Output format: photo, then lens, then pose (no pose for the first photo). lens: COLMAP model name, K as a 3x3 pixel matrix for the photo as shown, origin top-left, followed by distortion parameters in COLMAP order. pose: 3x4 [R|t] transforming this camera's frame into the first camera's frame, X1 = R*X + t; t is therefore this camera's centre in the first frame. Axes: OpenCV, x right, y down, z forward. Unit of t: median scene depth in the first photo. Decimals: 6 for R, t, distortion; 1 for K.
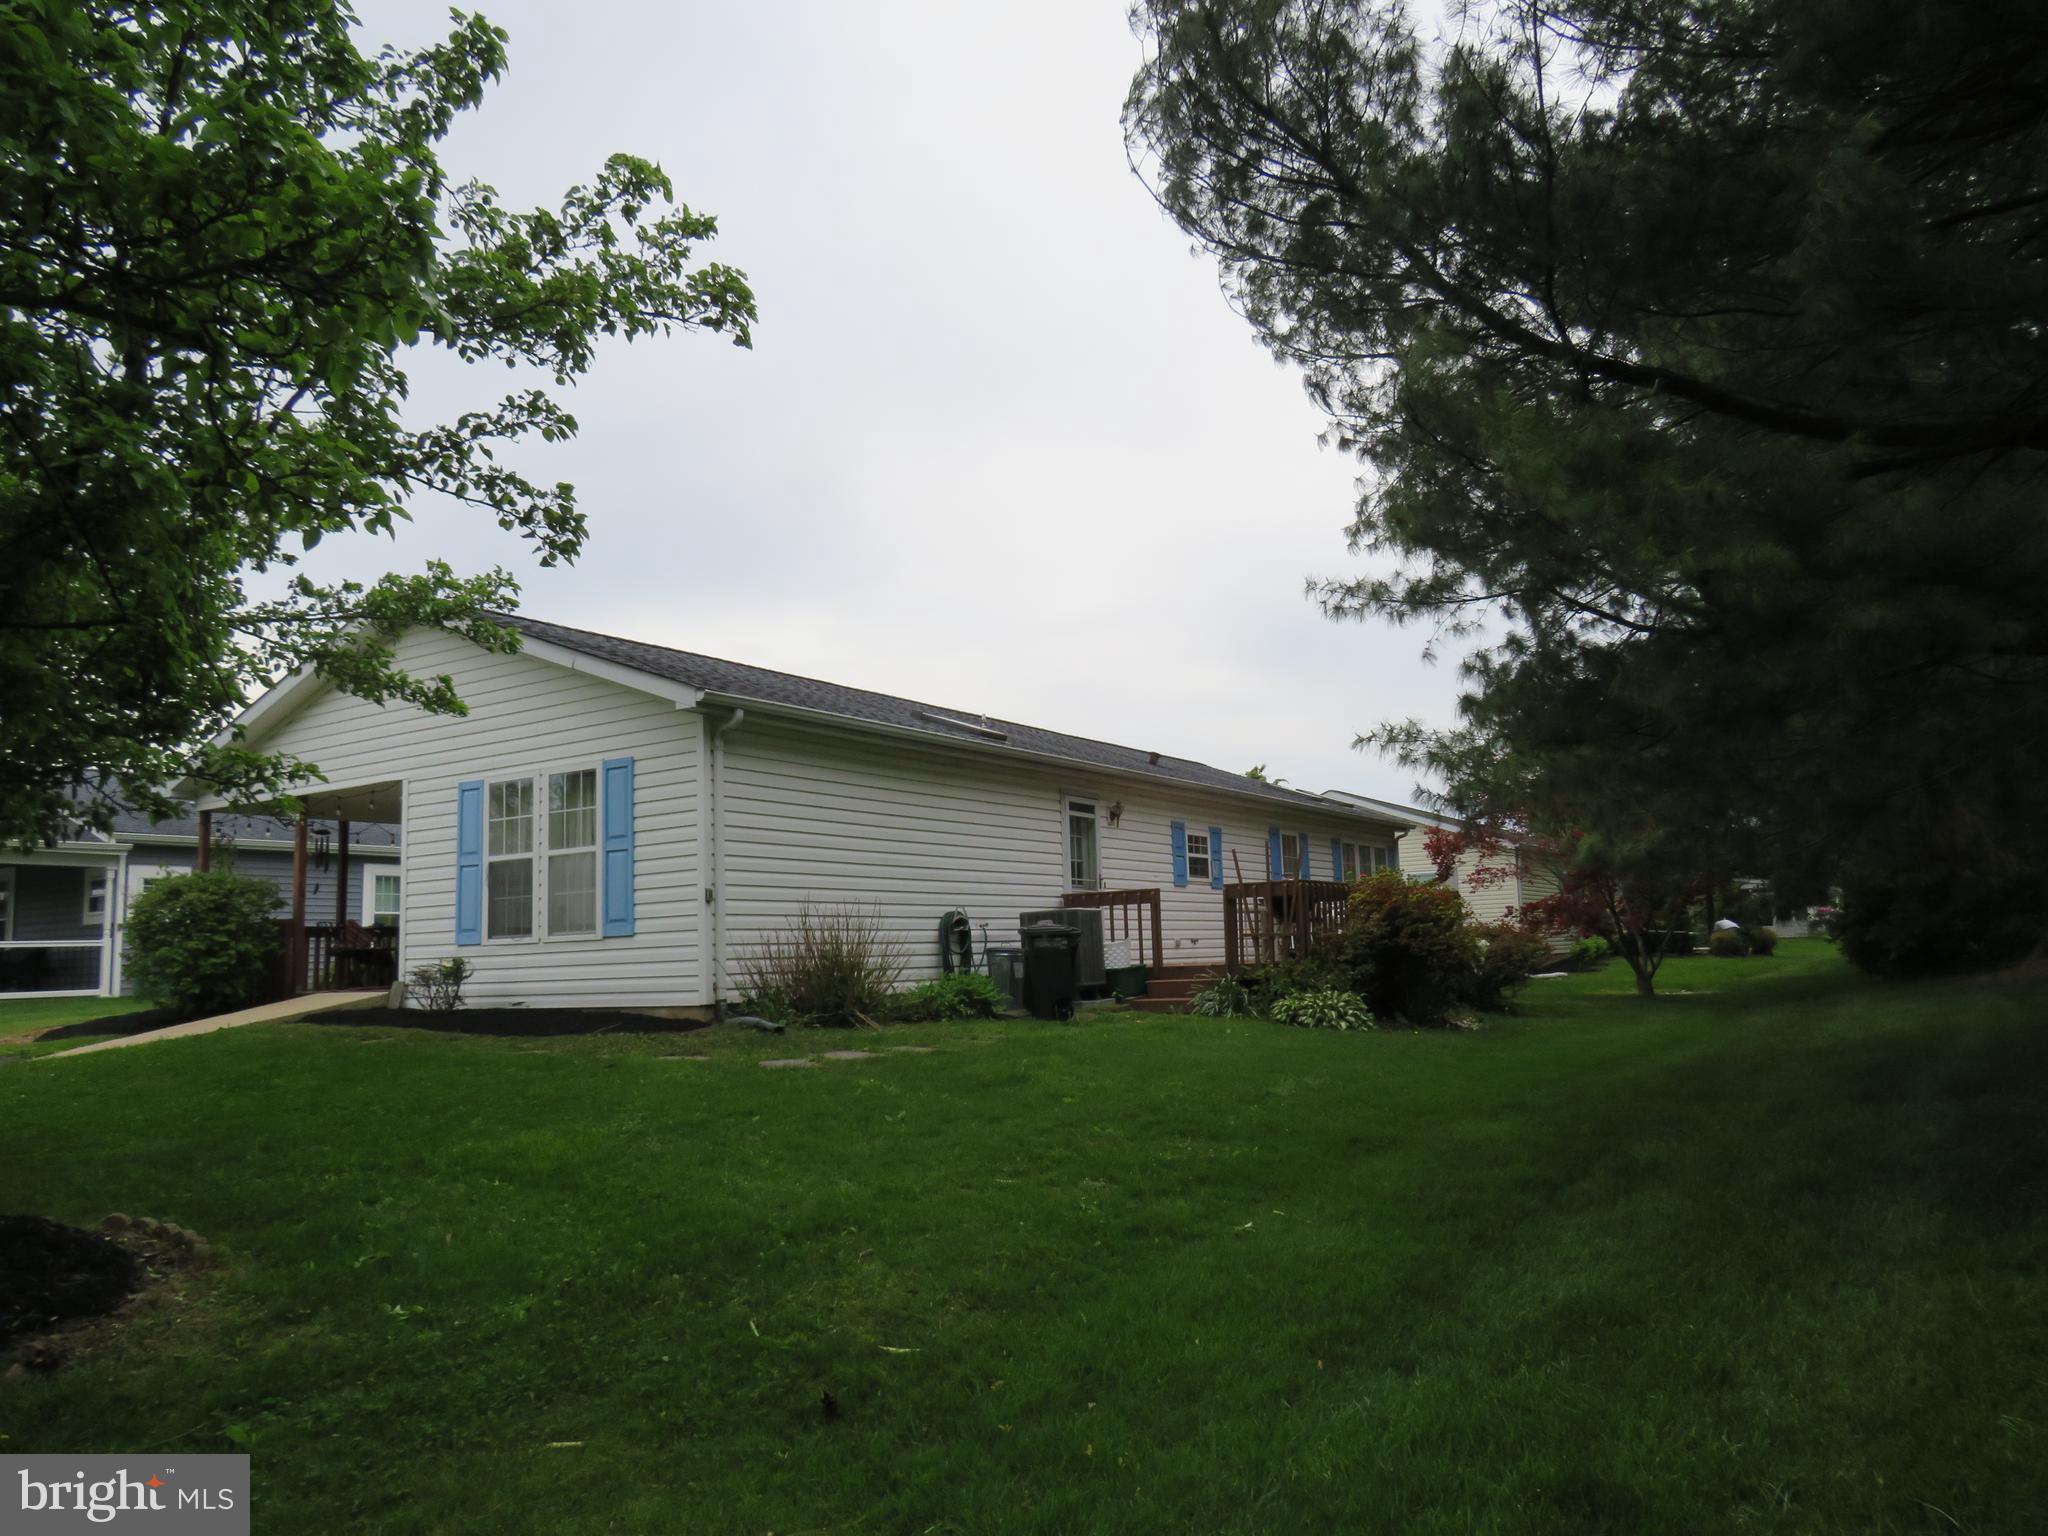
lens RADIAL K [[1452.7, 0, 1011.5], [0, 1452.7, 776.0], [0, 0, 1]] dist [-0.023692, 0.010160]
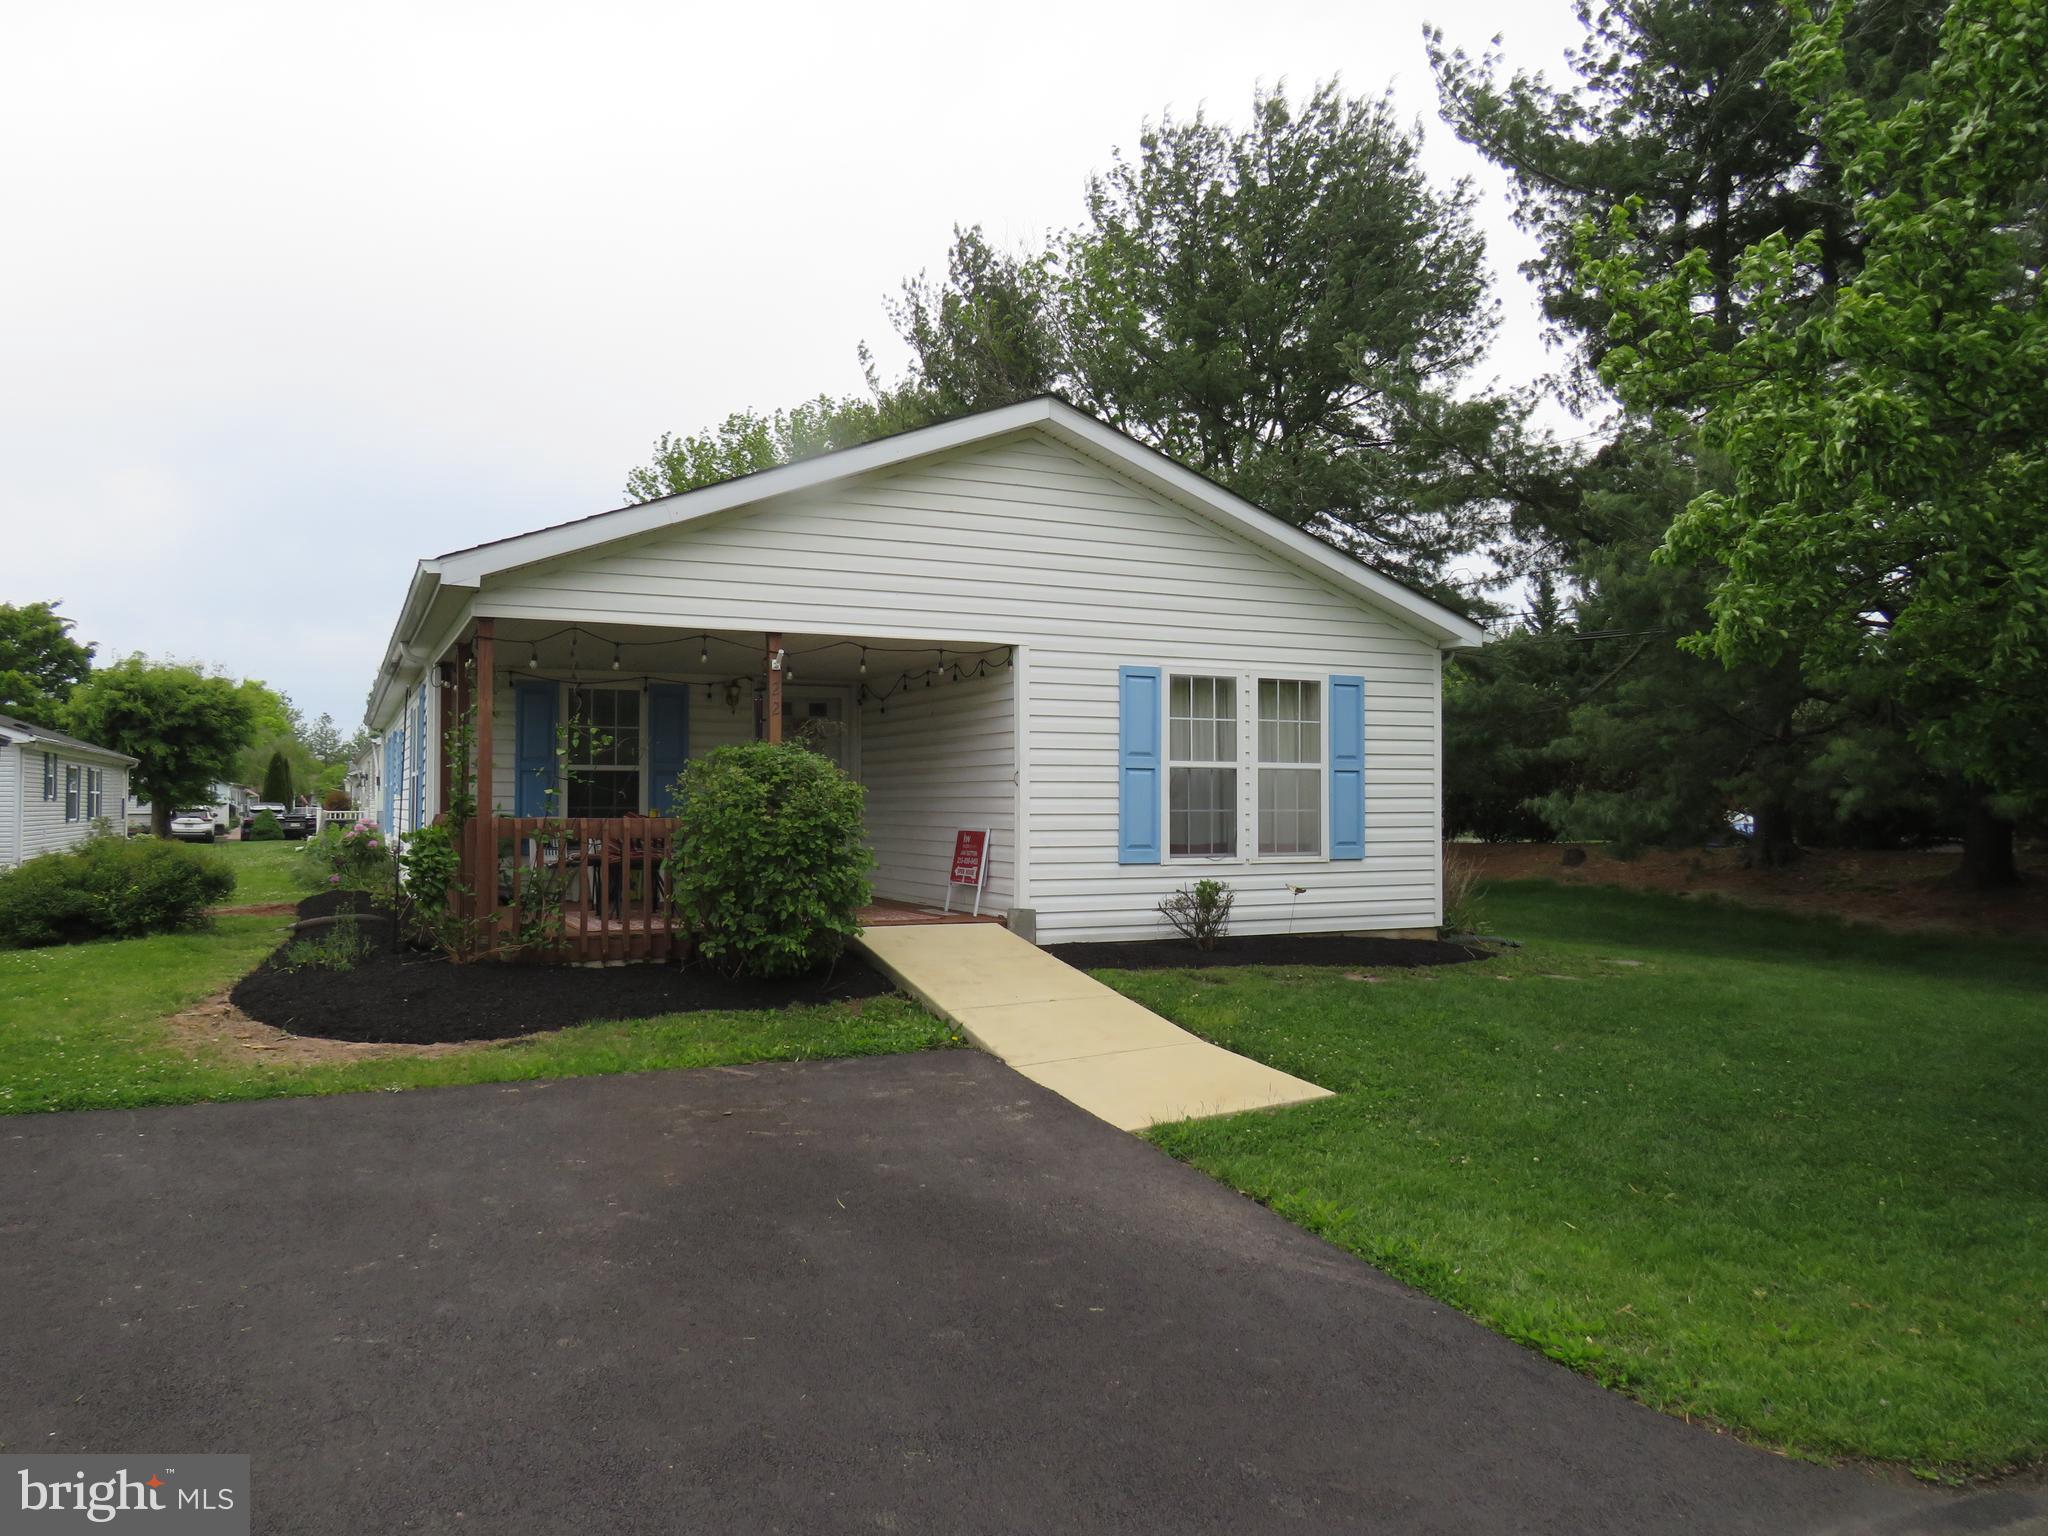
lens RADIAL K [[1452.7, 0, 1011.5], [0, 1452.7, 776.0], [0, 0, 1]] dist [-0.023692, 0.010160]
pose [[0.534697, 0.051505, 0.843473, -1.169588], [-0.125367, 0.991930, 0.018903, 0.062449], [-0.835693, -0.115851, 0.536839, 0.644274]]
